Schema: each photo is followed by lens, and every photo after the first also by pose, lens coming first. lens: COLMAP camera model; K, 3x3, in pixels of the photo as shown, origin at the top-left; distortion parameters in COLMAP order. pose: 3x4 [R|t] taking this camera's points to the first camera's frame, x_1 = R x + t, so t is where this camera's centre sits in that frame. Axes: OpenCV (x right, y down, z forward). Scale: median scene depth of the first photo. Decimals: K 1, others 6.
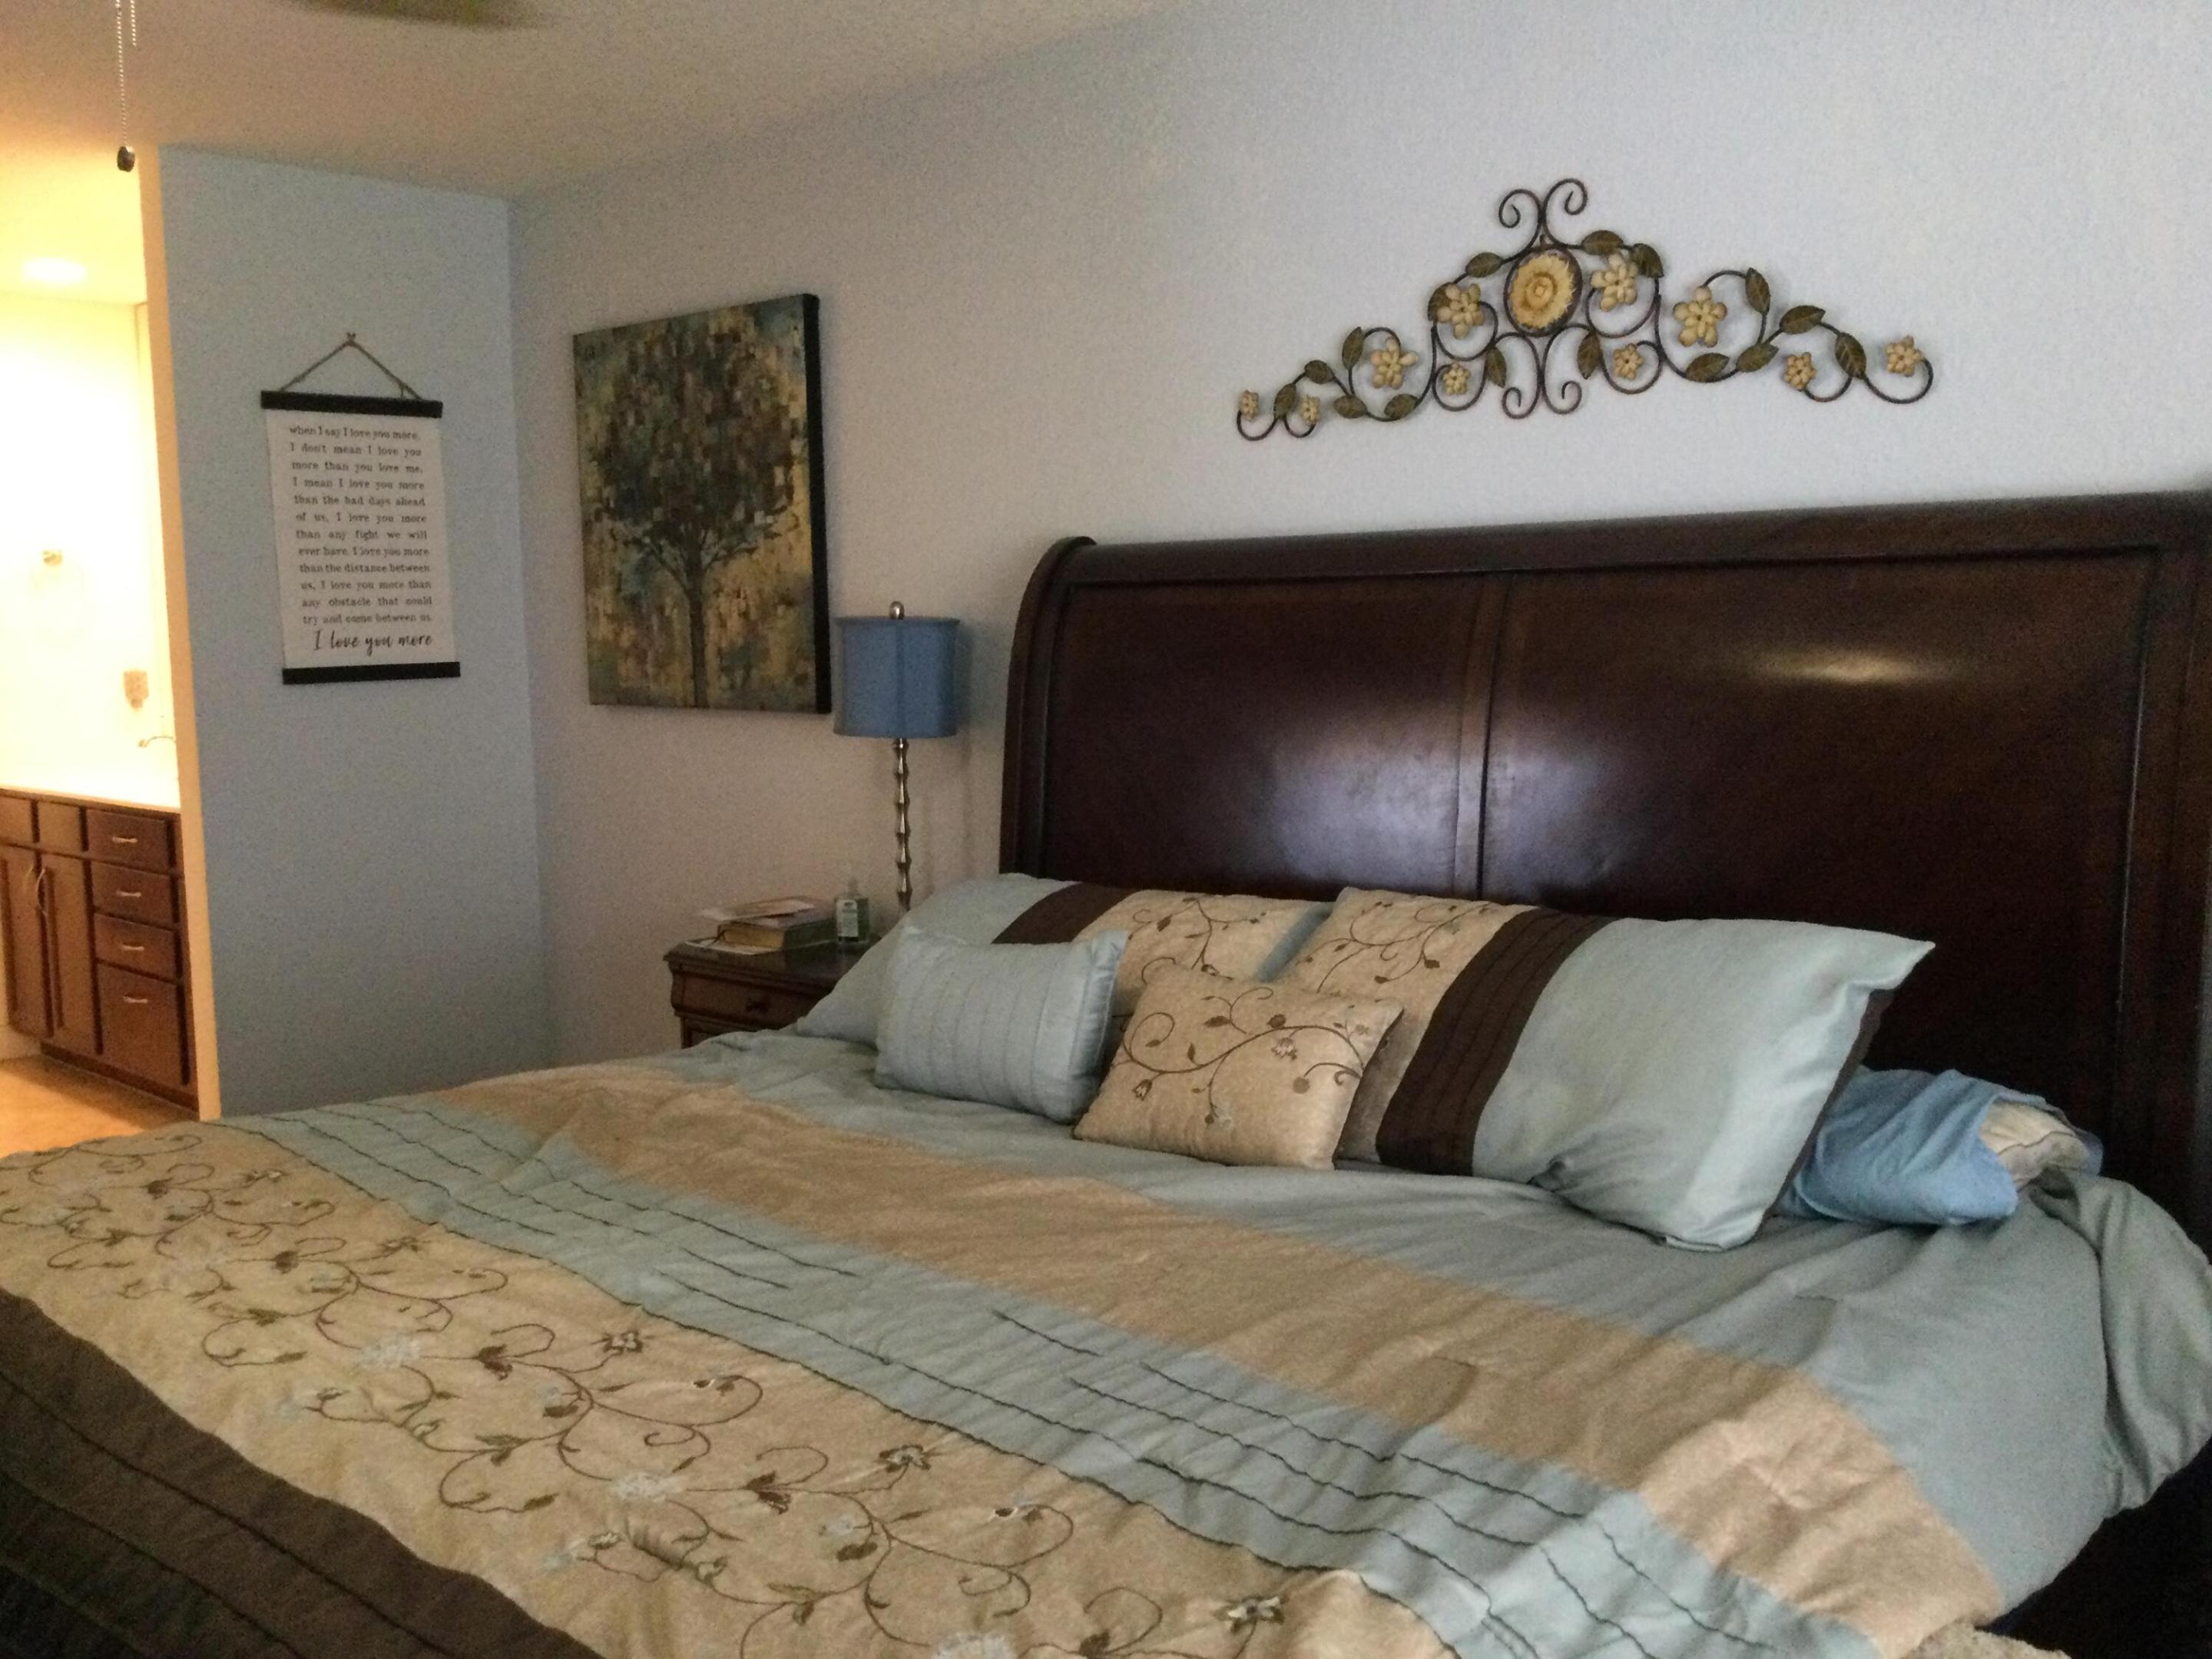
lens RADIAL K [[1988.8, 0, 1116.4], [0, 1988.8, 866.2], [0, 0, 1]] dist [0.137756, -0.292617]
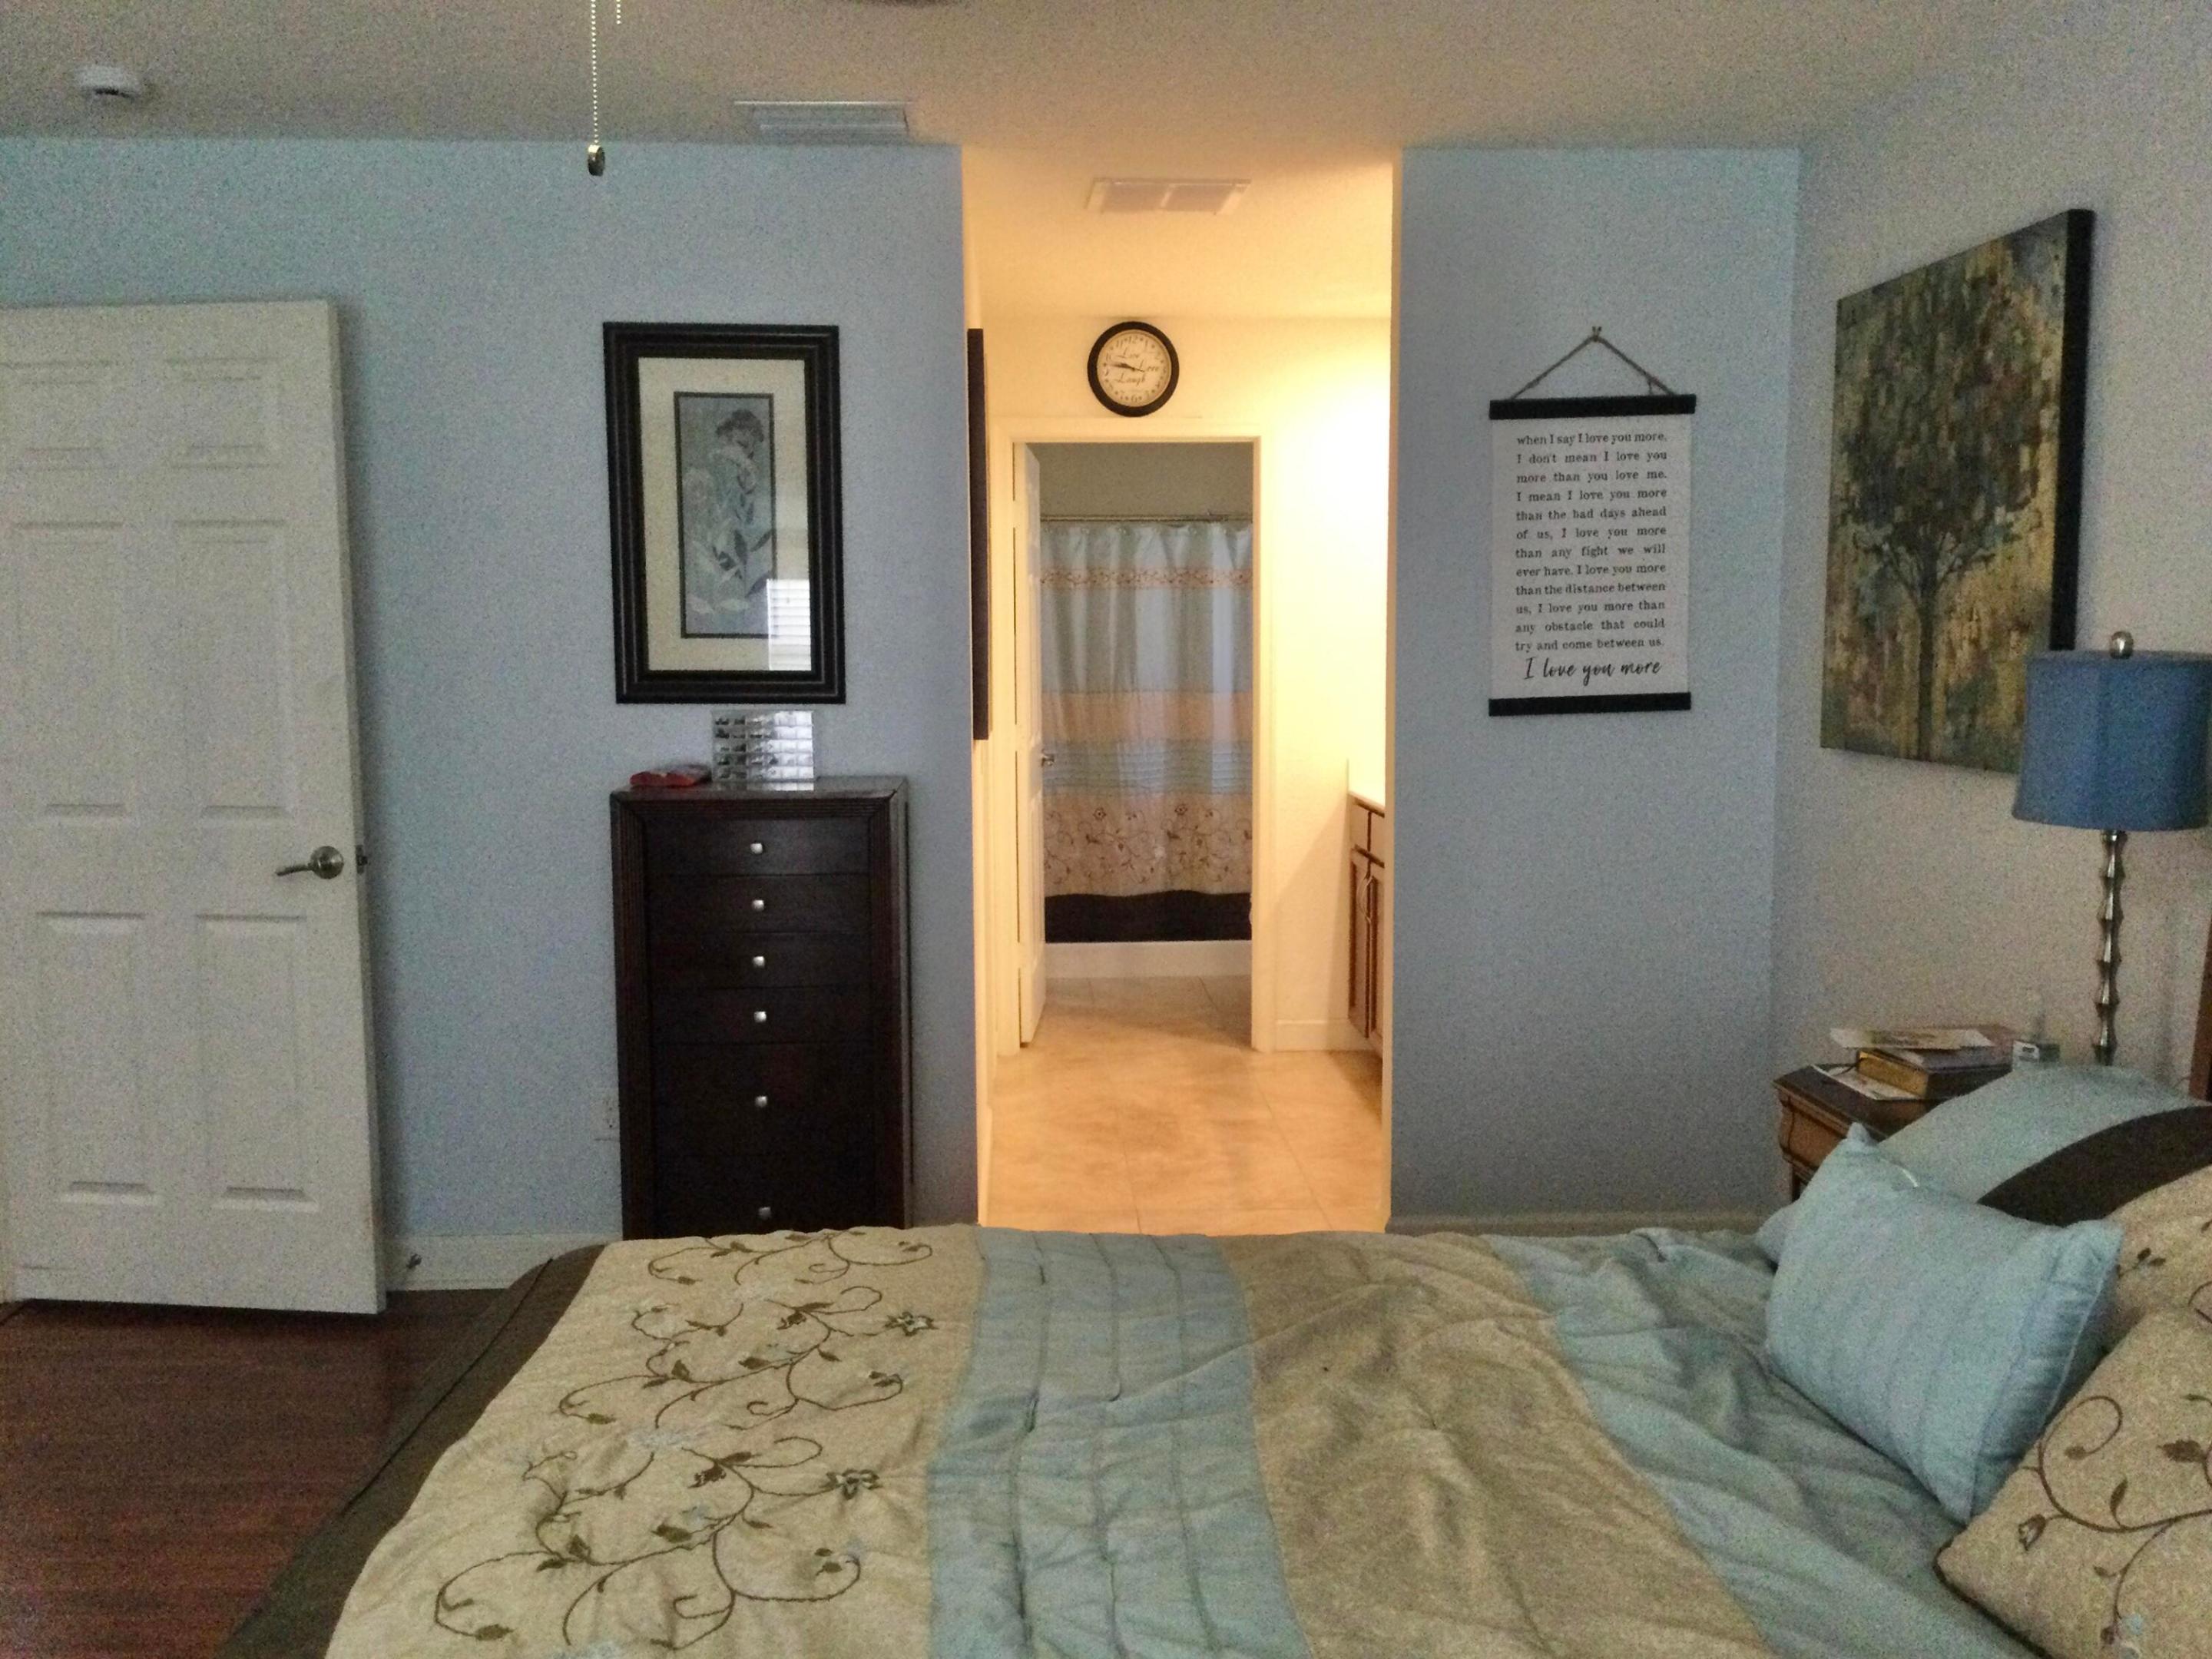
lens RADIAL K [[1998.1, 0, 1115.2], [0, 1998.1, 866.6], [0, 0, 1]] dist [0.131198, -0.272317]
pose [[0.723076, 0.084654, -0.685562, 0.113420], [-0.082846, 0.995926, 0.035599, -0.041765], [0.685783, 0.031055, 0.727143, 0.220859]]
